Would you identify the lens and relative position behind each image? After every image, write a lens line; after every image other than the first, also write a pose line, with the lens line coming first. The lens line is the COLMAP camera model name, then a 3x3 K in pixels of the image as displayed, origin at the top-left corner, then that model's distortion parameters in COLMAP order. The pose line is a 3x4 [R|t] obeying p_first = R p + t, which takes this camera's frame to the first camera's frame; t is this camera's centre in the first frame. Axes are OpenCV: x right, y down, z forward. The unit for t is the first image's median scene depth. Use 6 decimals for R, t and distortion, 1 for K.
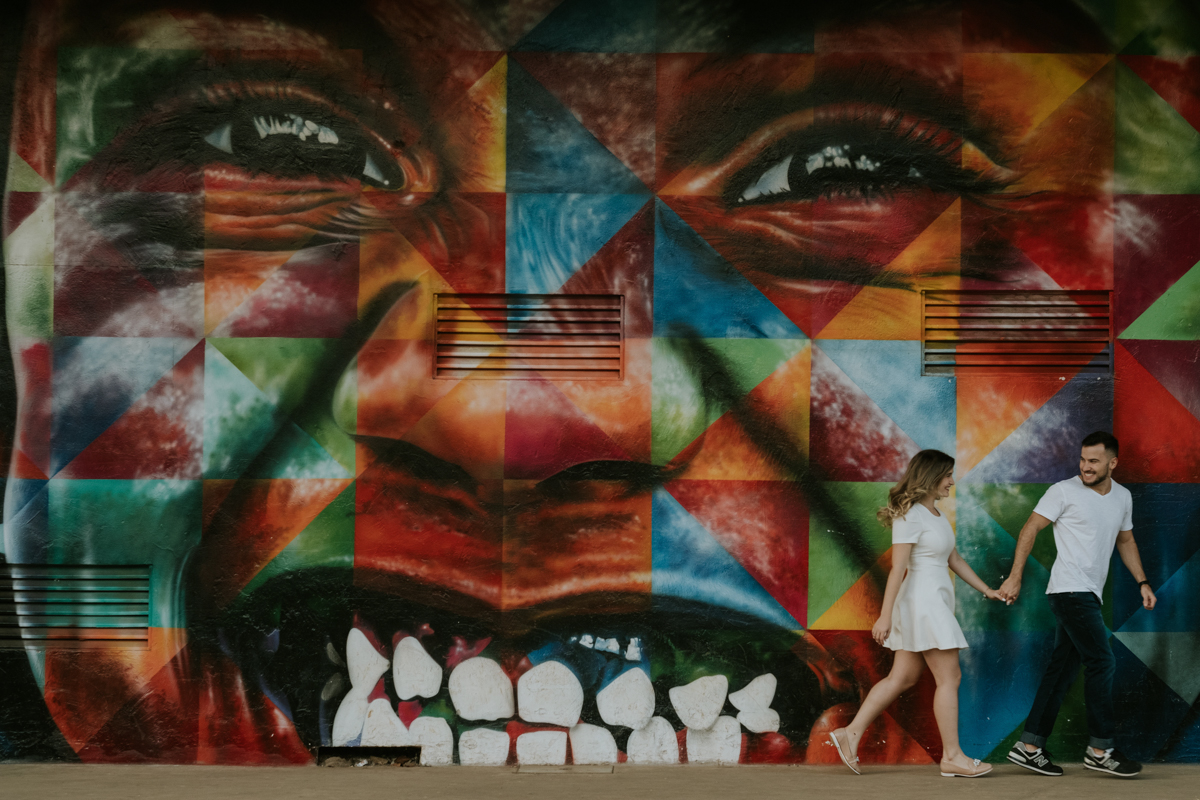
lens RADIAL K [[2877.6, 0, 599.5], [0, 2877.6, 400.1], [0, 0, 1]] dist [0.057980, 0.000000]
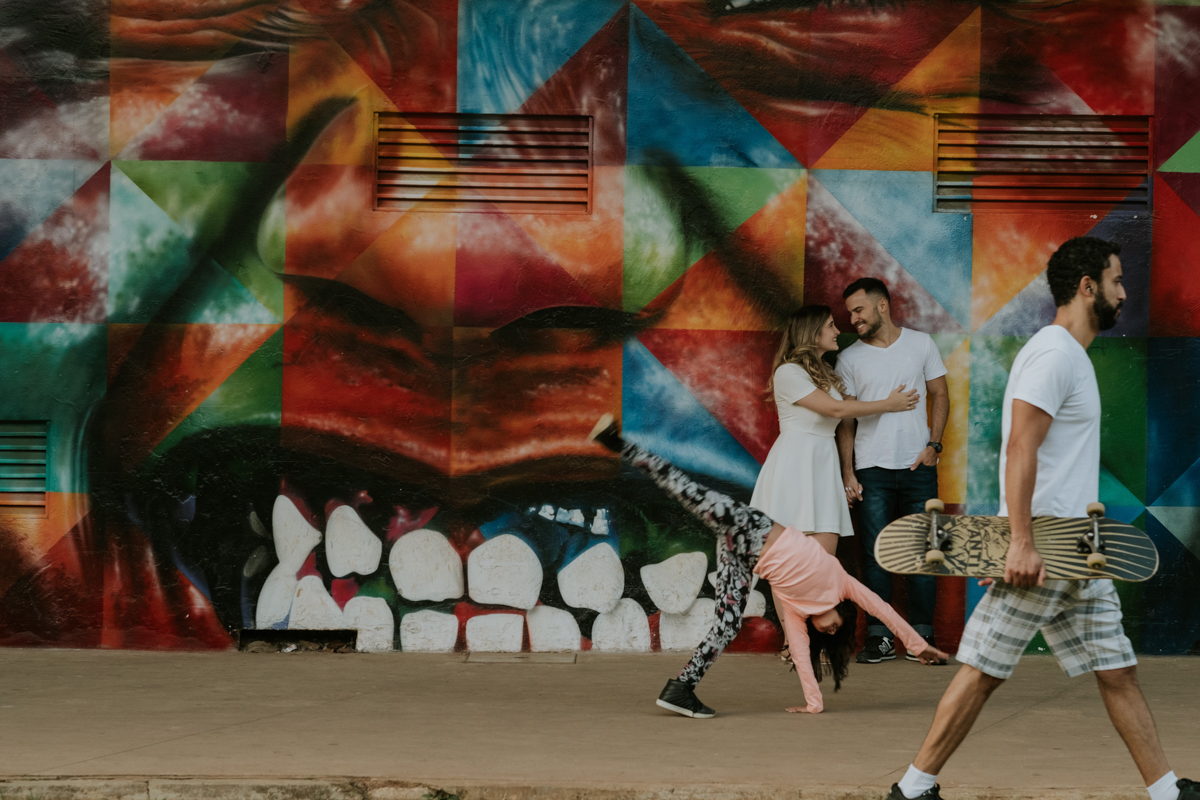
lens RADIAL K [[2877.6, 0, 603.0], [0, 2877.6, 402.1], [0, 0, 1]] dist [0.057980, 0.000000]
pose [[0.999878, 0.008438, 0.013149, 0.000805], [-0.009198, 0.998223, 0.058876, -0.001445], [-0.012629, -0.058990, 0.998179, 0.126427]]
